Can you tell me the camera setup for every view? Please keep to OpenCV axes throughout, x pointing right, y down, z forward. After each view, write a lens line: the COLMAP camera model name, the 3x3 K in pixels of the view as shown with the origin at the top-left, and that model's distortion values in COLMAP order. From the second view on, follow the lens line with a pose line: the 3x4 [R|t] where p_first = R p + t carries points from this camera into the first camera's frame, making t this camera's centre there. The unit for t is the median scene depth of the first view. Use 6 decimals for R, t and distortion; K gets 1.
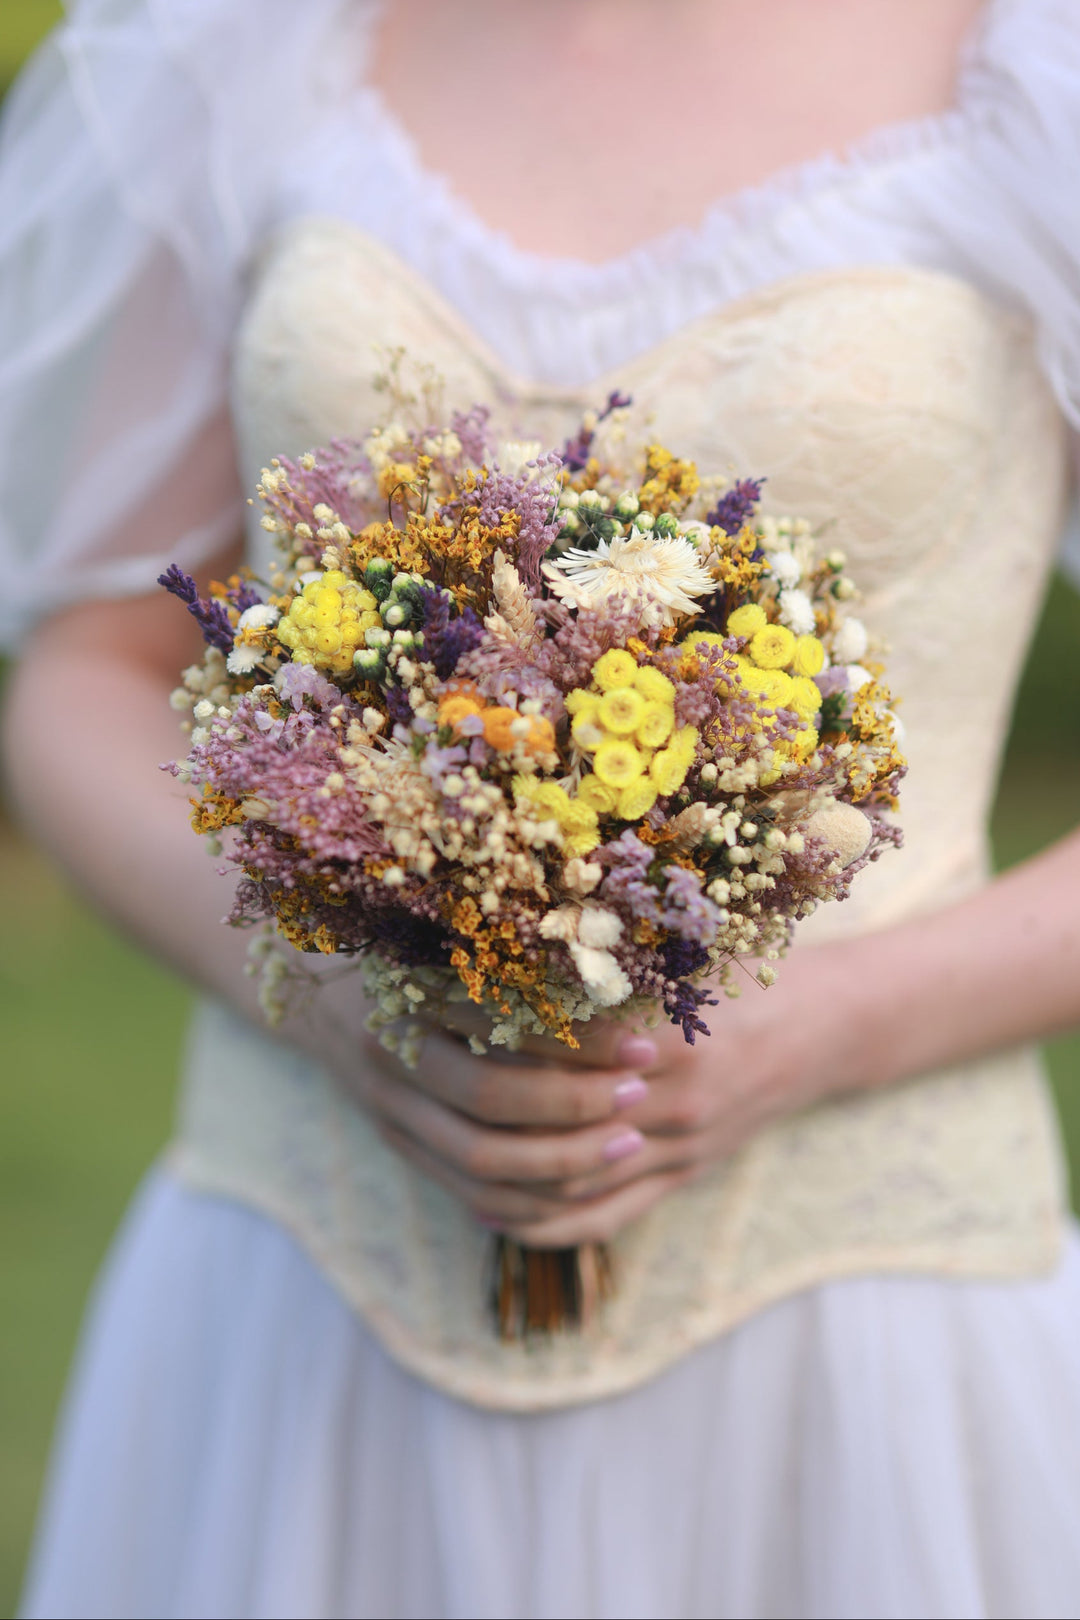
lens RADIAL K [[4596.1, 0, 540.0], [0, 4596.1, 810.0], [0, 0, 1]] dist [0.078253, -0.233038]
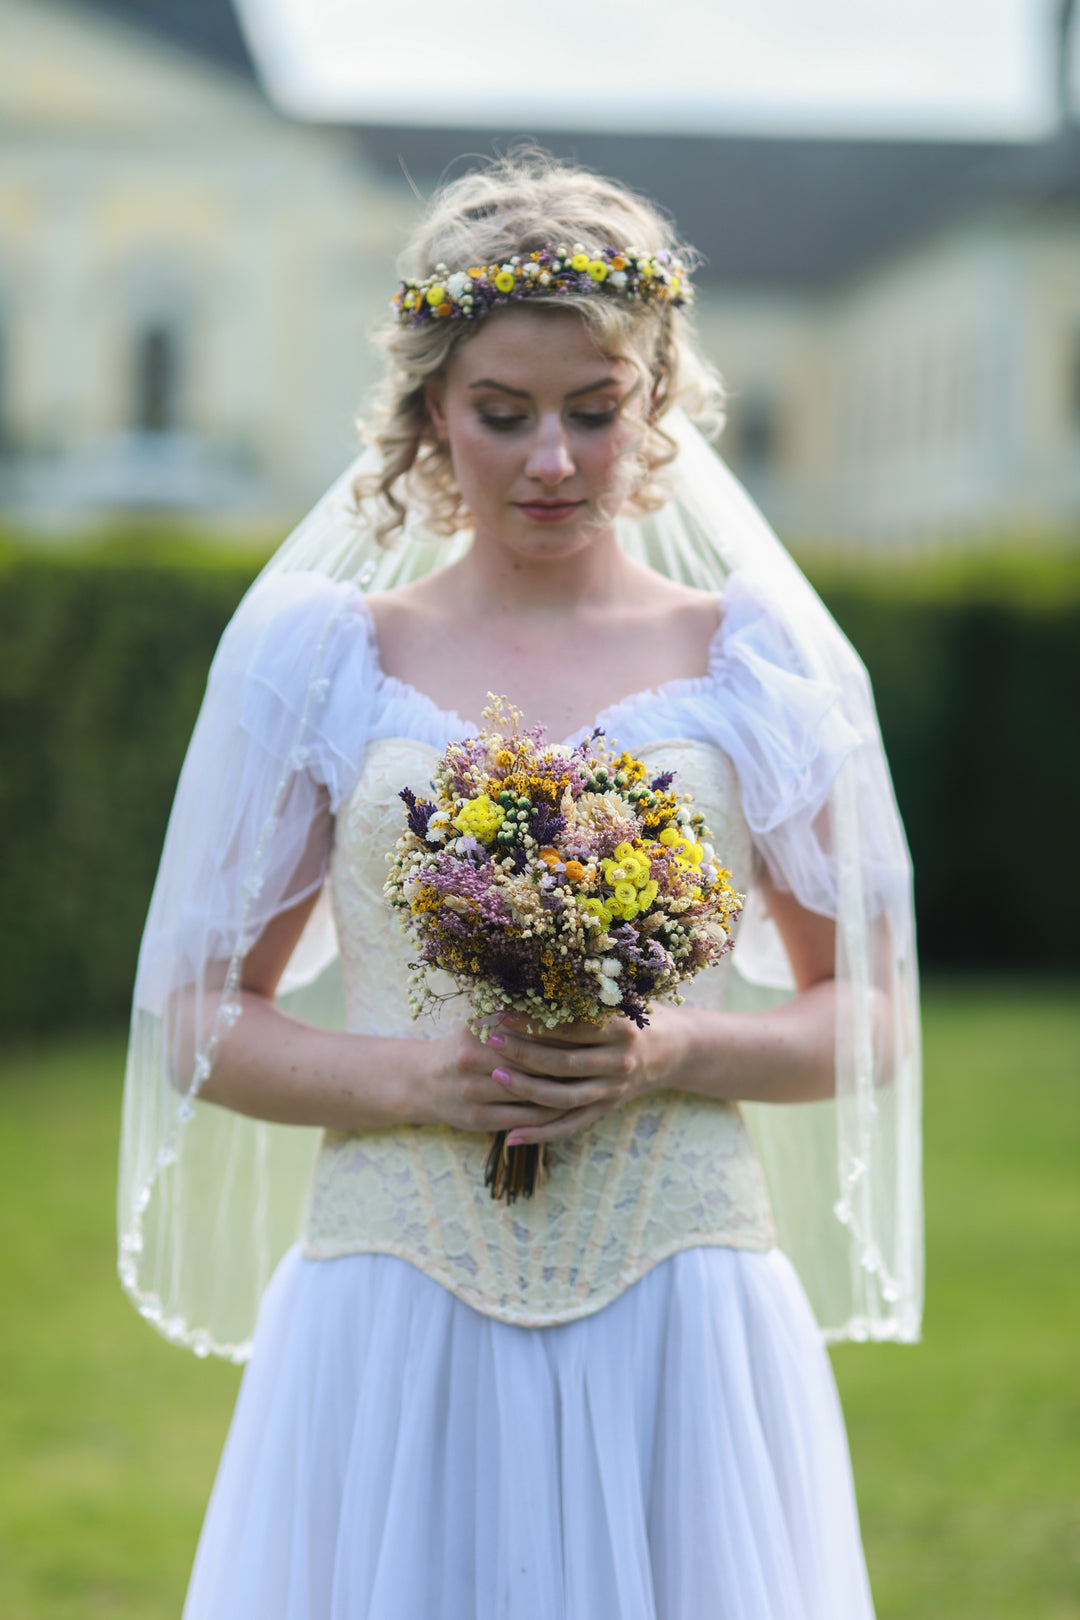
lens RADIAL K [[4596.1, 0, 540.0], [0, 4596.1, 810.0], [0, 0, 1]] dist [0.078253, -0.233038]
pose [[0.976342, 0.080474, 0.200700, -0.444558], [-0.055760, 0.990476, -0.125893, 0.219435], [-0.208920, 0.111723, 0.971530, -1.052874]]
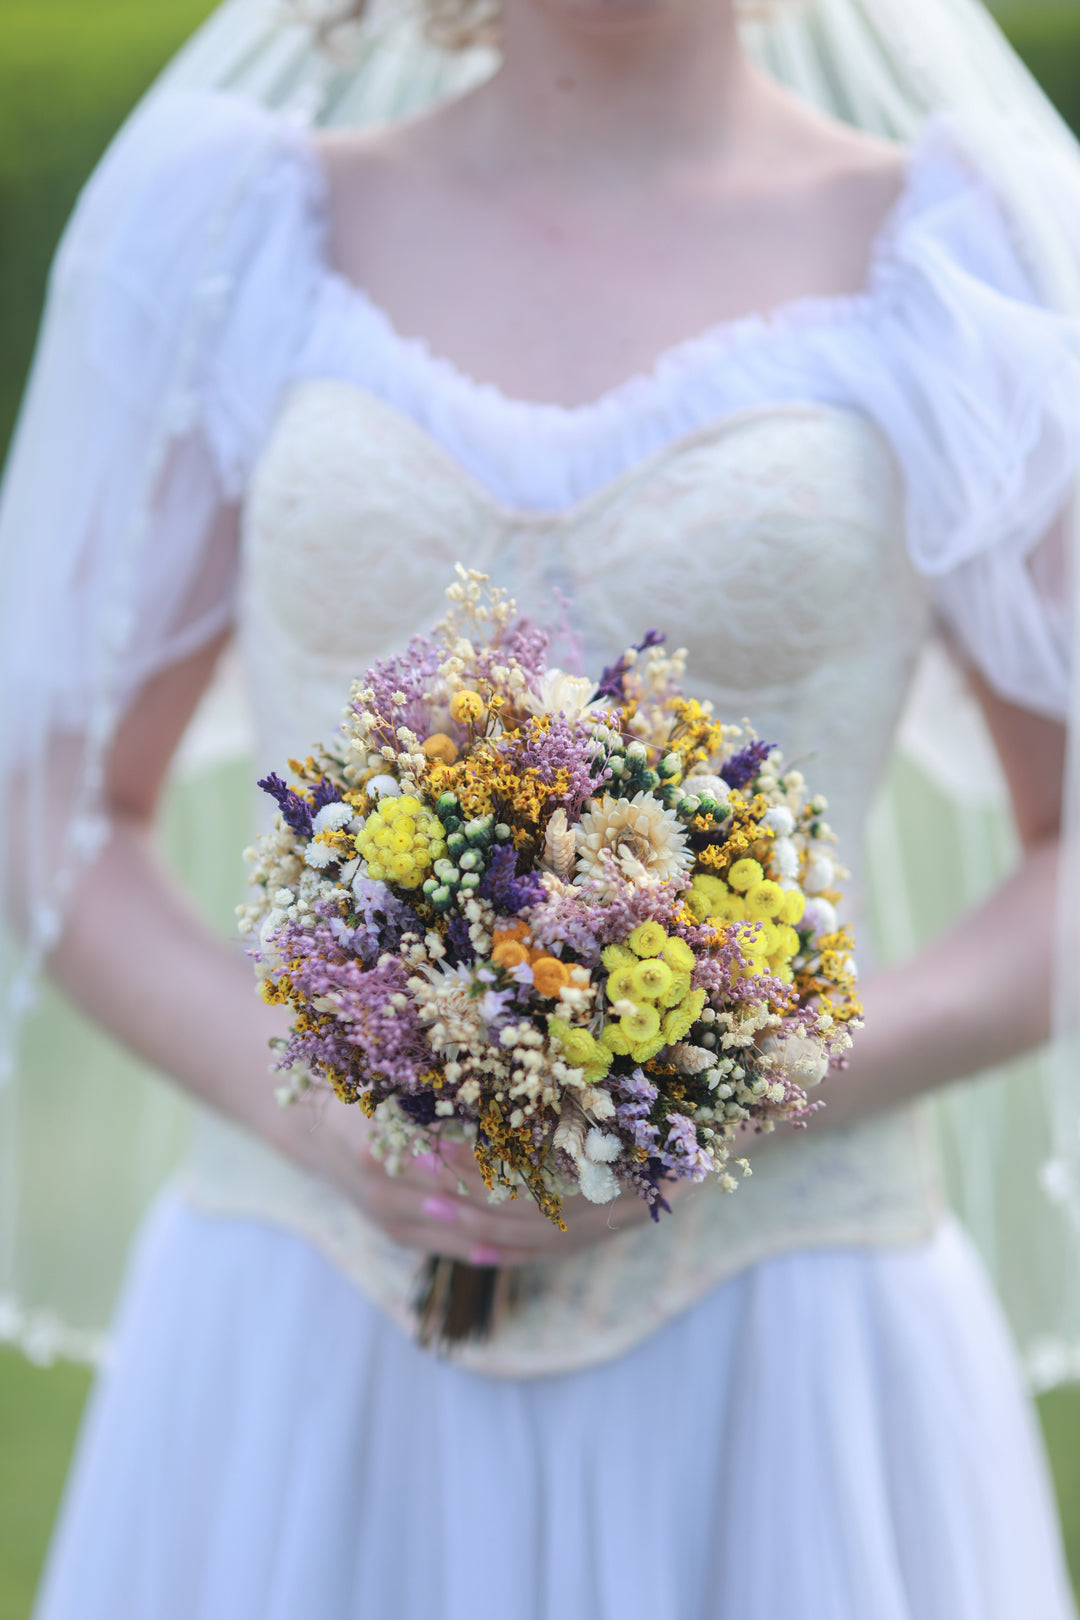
lens RADIAL K [[4596.1, 0, 540.0], [0, 4596.1, 810.0], [0, 0, 1]] dist [0.078253, -0.233038]
pose [[0.983395, 0.120513, 0.135688, -0.171694], [-0.144836, 0.971685, 0.186683, -0.273484], [-0.109348, -0.203236, 0.973005, -0.136737]]
